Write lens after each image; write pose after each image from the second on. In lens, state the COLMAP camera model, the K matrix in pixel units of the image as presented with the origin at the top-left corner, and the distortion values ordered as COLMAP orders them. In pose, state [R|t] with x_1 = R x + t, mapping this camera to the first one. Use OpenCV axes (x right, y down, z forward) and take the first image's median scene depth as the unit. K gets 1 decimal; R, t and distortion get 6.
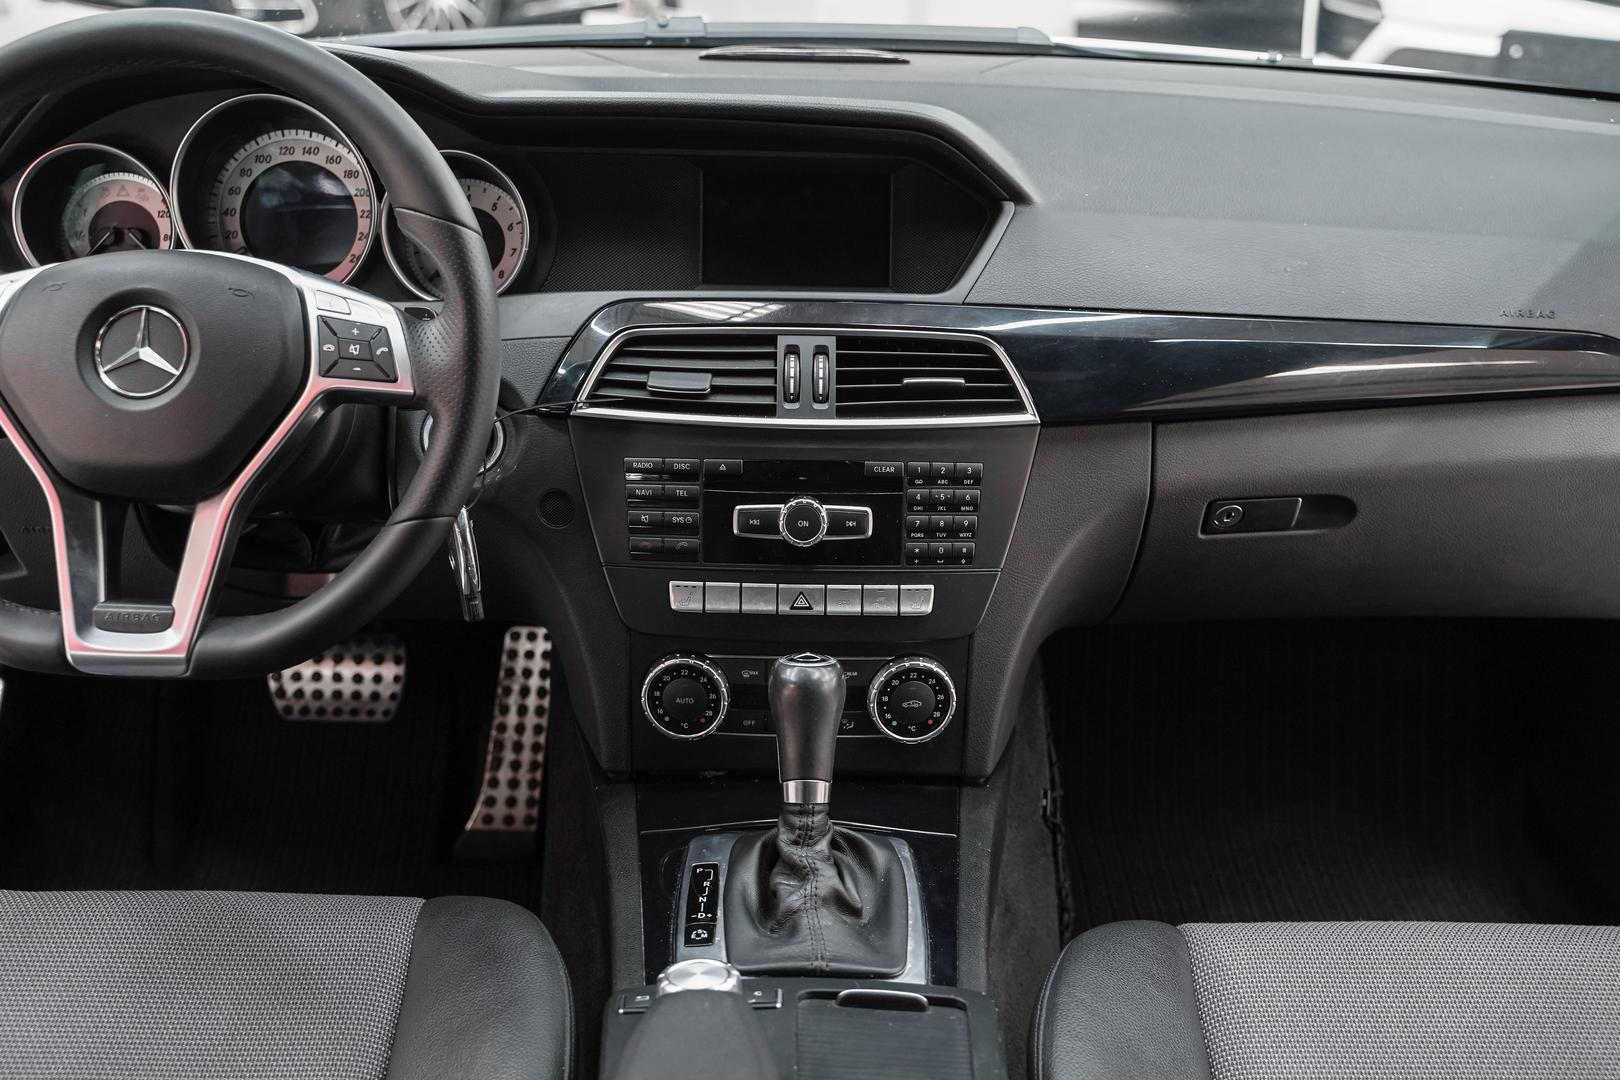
lens RADIAL K [[1844.2, 0, 820.2], [0, 1844.2, 543.1], [0, 0, 1]] dist [0.004521, -0.026843]
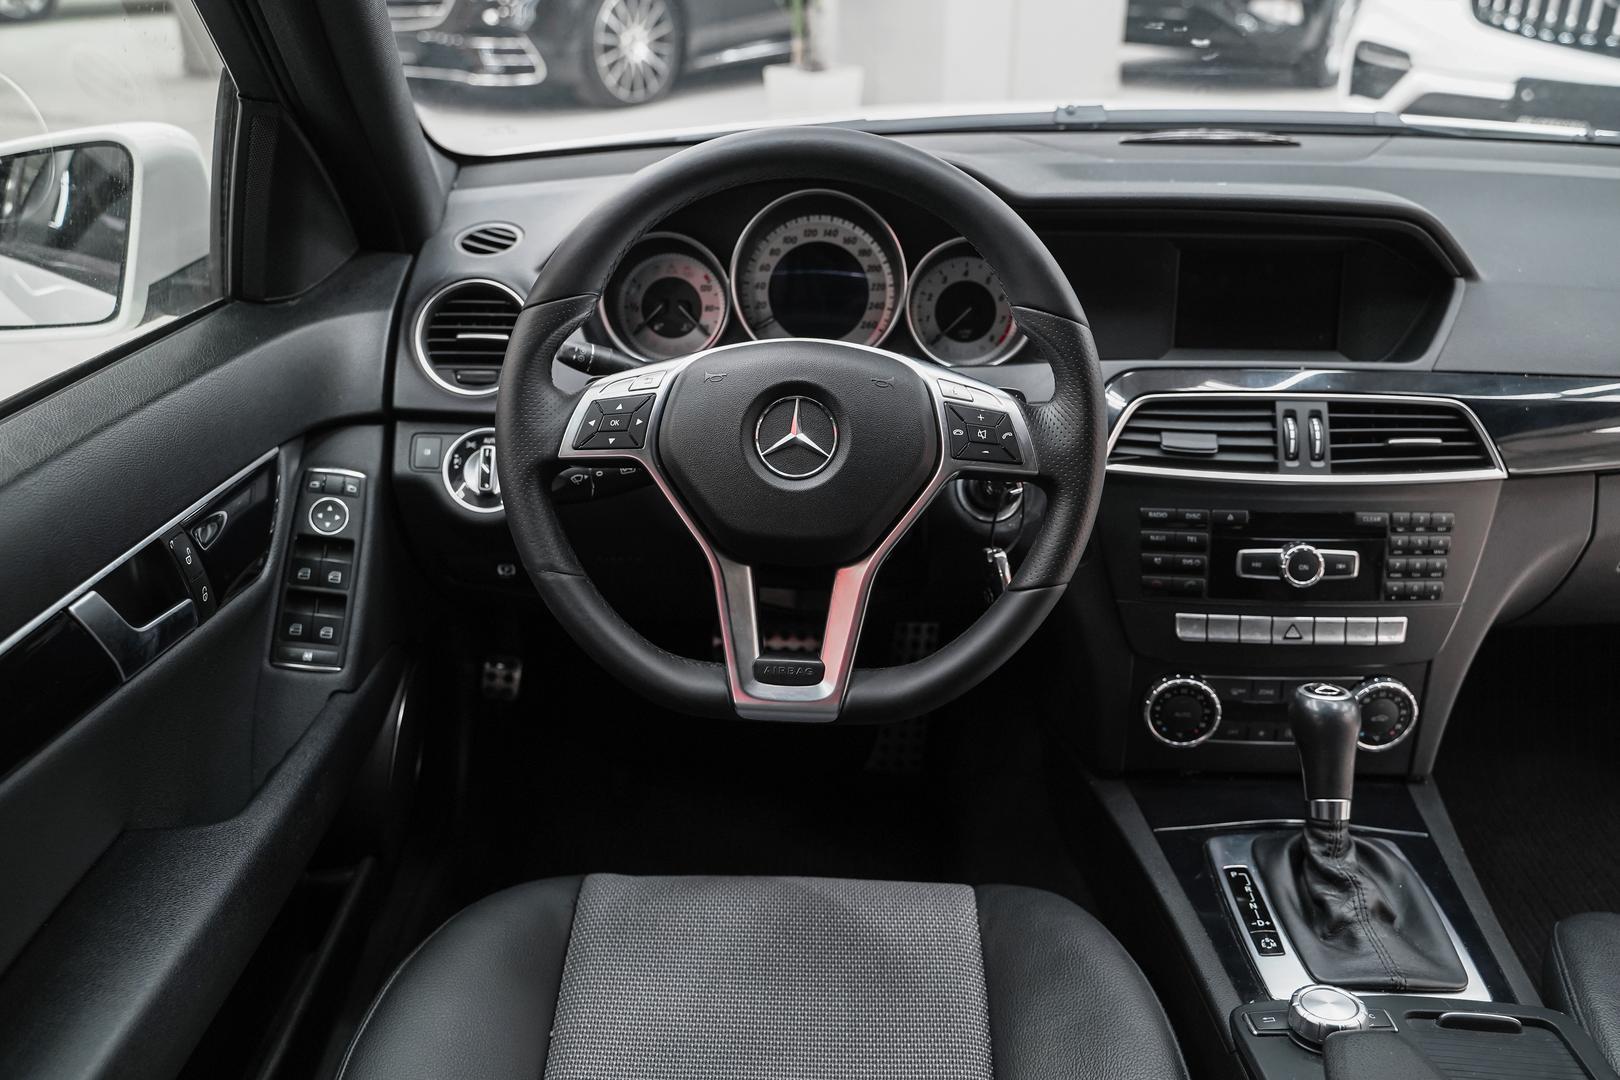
lens RADIAL K [[1370.4, 0, 815.7], [0, 1370.4, 532.2], [0, 0, 1]] dist [-0.006771, -0.000306]
pose [[0.999336, 0.001434, -0.036401, -0.277944], [0.000561, 0.998501, 0.054733, -0.078222], [0.036425, -0.054717, 0.997837, 0.138333]]
